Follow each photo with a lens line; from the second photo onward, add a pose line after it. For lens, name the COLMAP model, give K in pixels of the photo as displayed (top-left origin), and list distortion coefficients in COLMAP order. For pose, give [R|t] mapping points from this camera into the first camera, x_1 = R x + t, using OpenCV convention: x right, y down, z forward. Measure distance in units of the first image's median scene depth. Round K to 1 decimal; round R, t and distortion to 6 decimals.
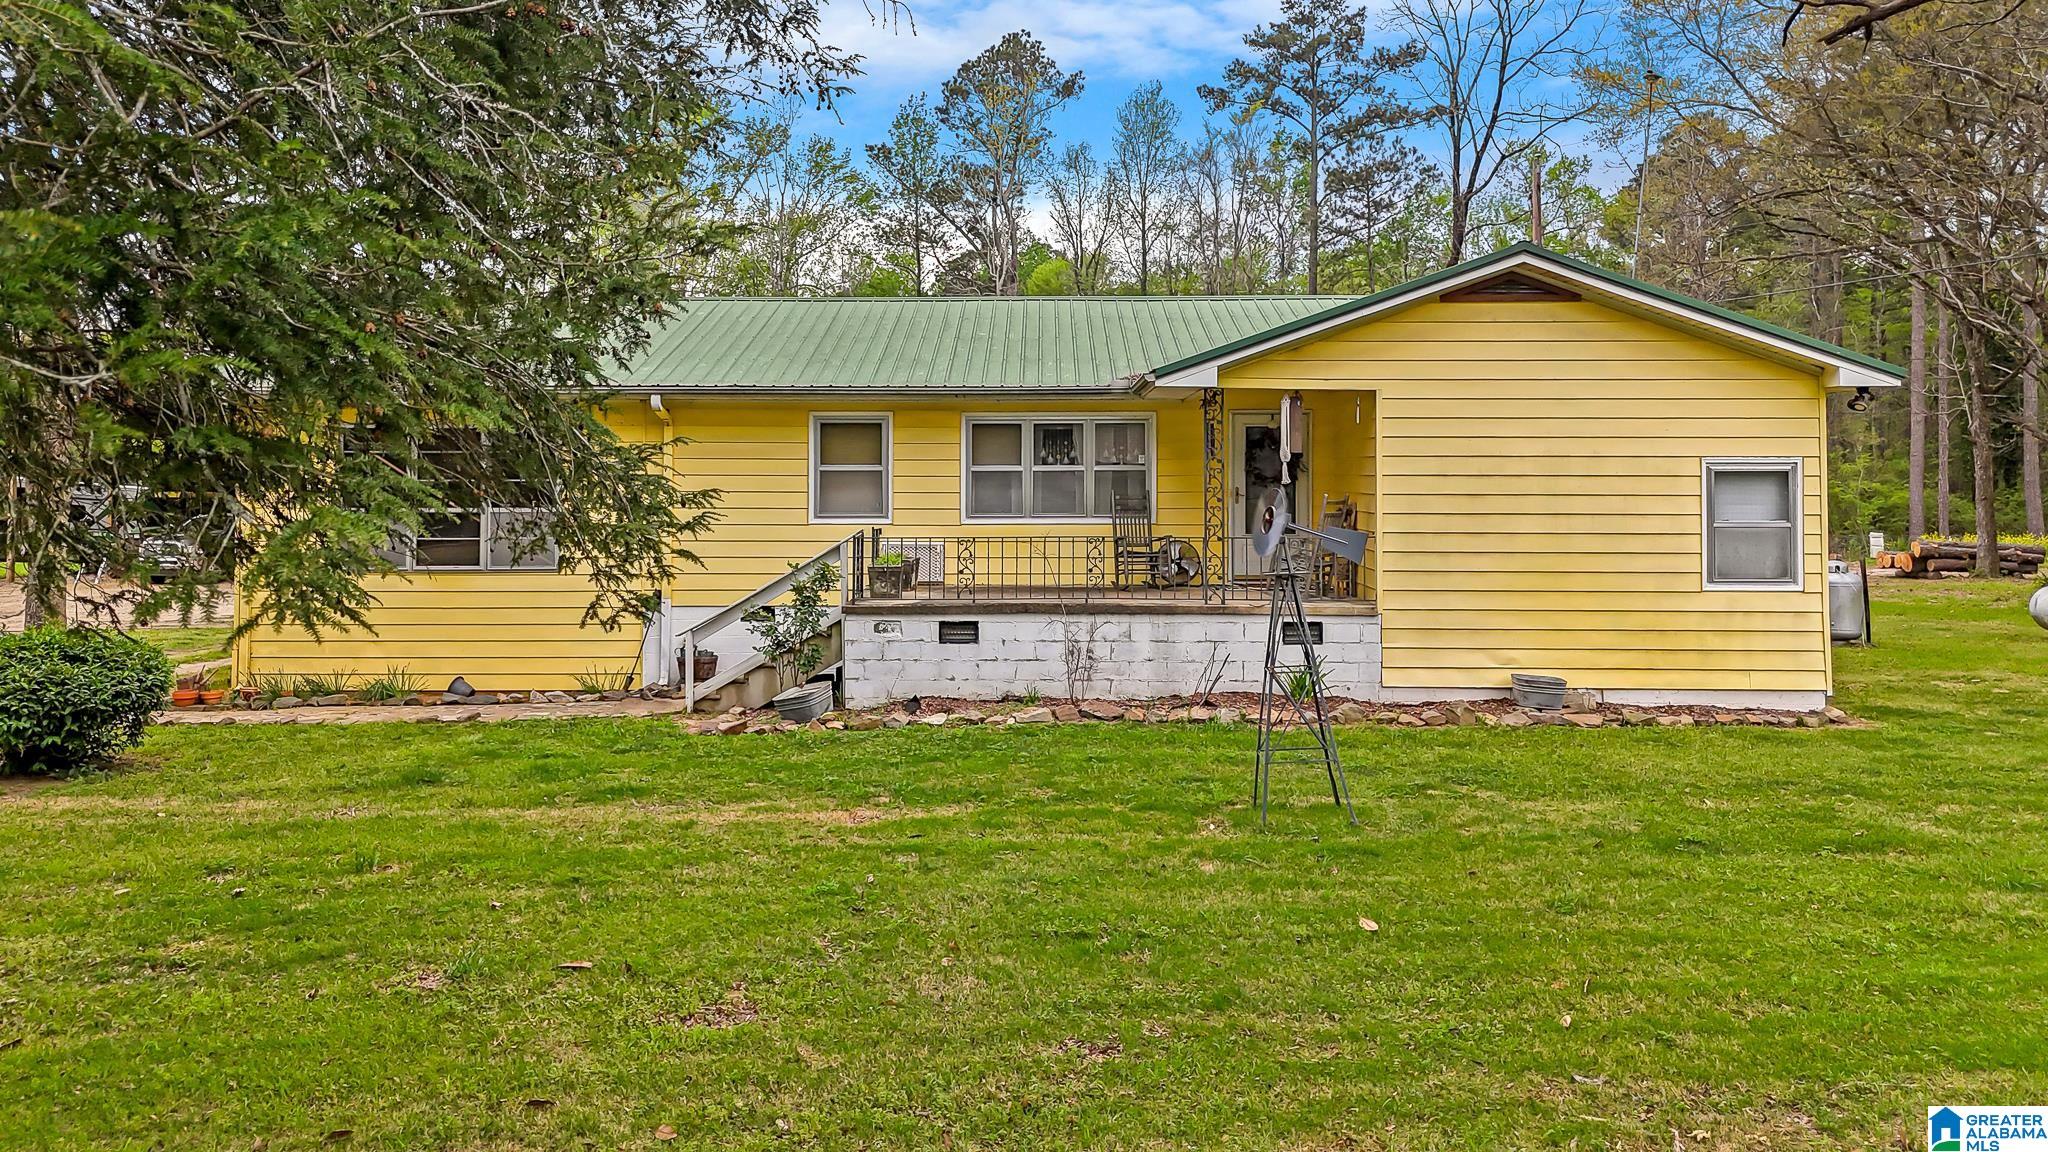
lens RADIAL K [[1502.9, 0, 1024.0], [0, 1502.9, 487.7], [0, 0, 1]] dist [0.137053, -0.214325]
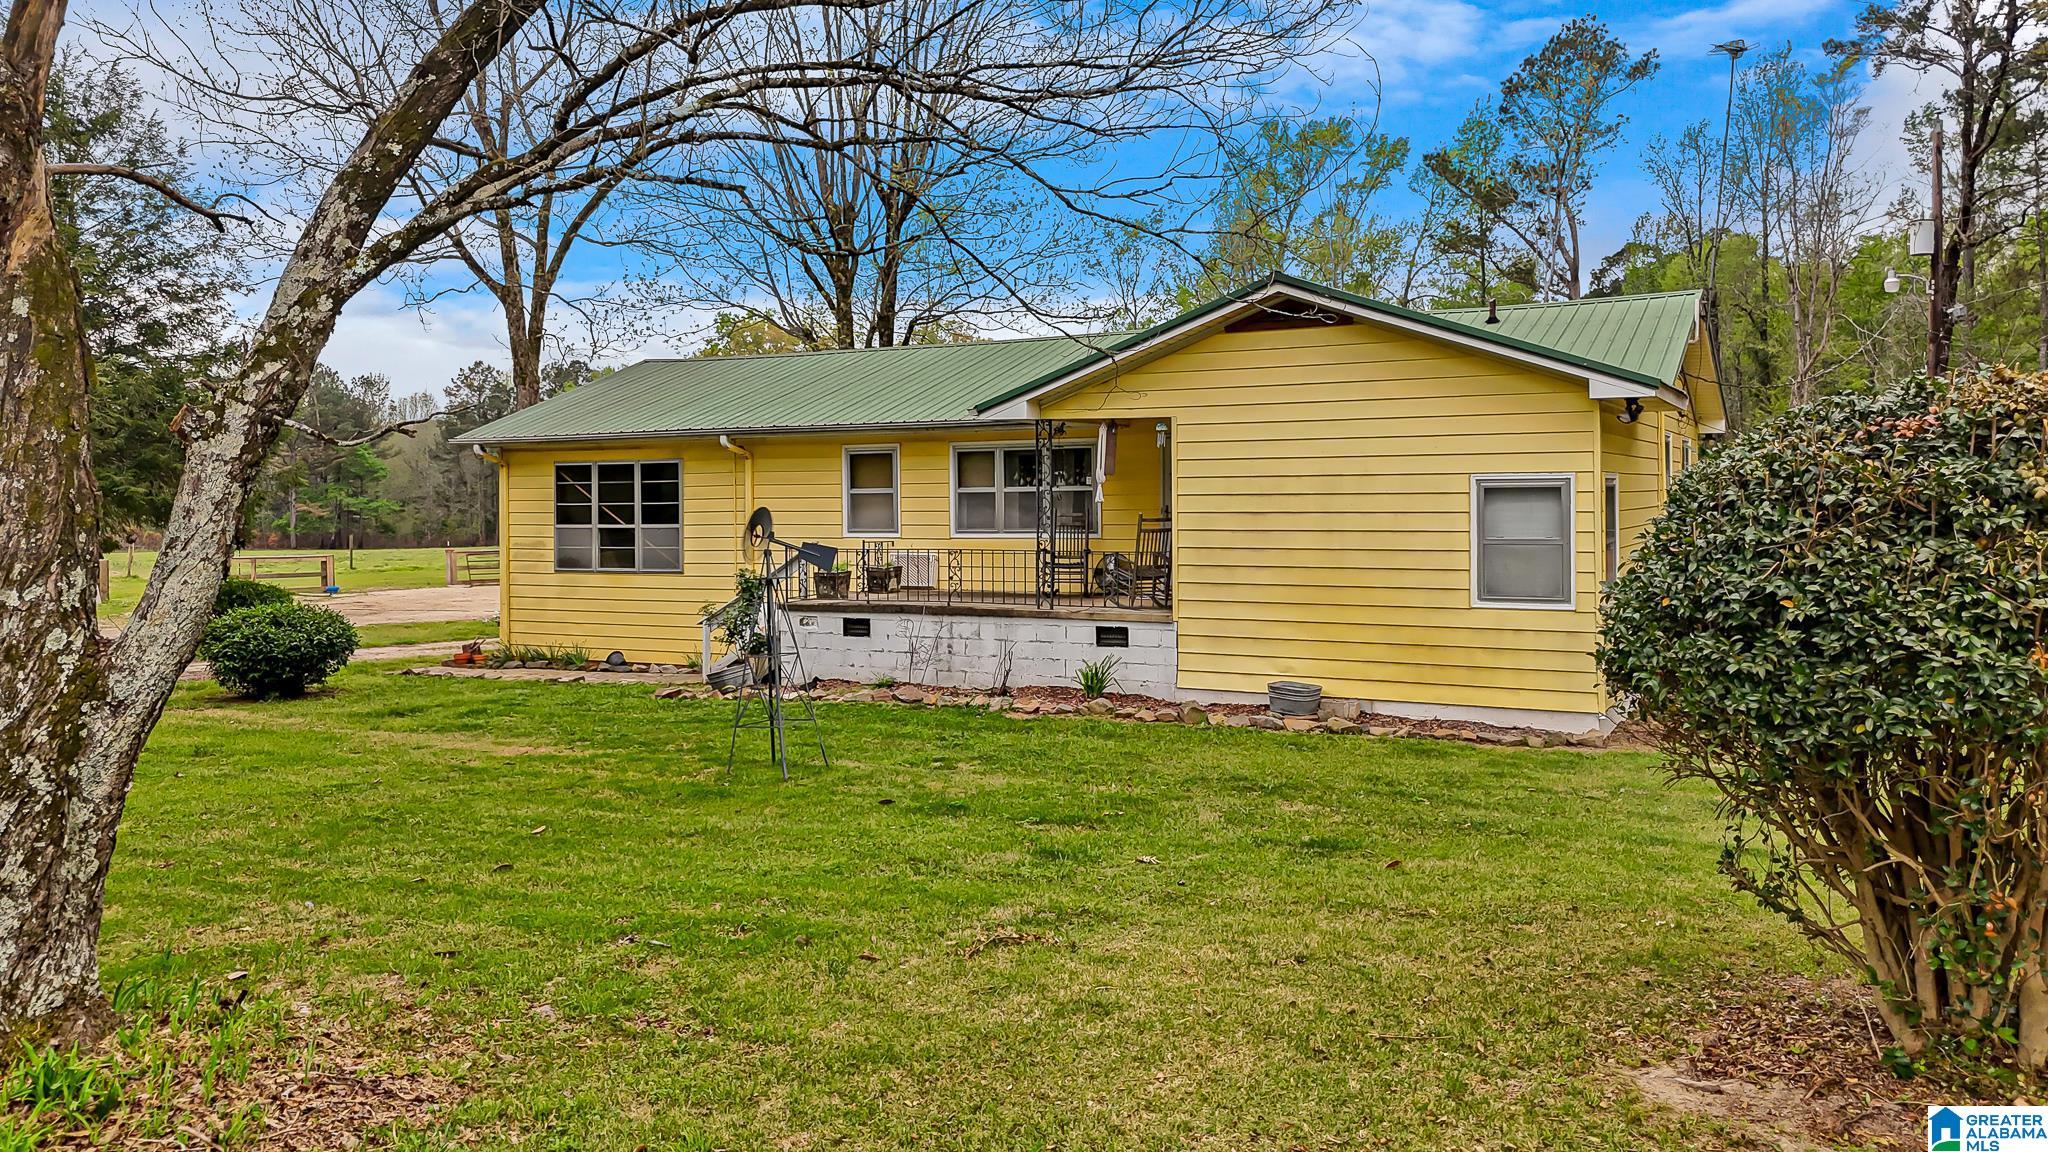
lens RADIAL K [[1502.9, 0, 1024.0], [0, 1502.9, 487.7], [0, 0, 1]] dist [0.137053, -0.214325]
pose [[0.887422, -0.011505, -0.460815, 0.637080], [0.007753, 0.999920, -0.010035, -0.003006], [0.460894, 0.005332, 0.887439, -0.014556]]
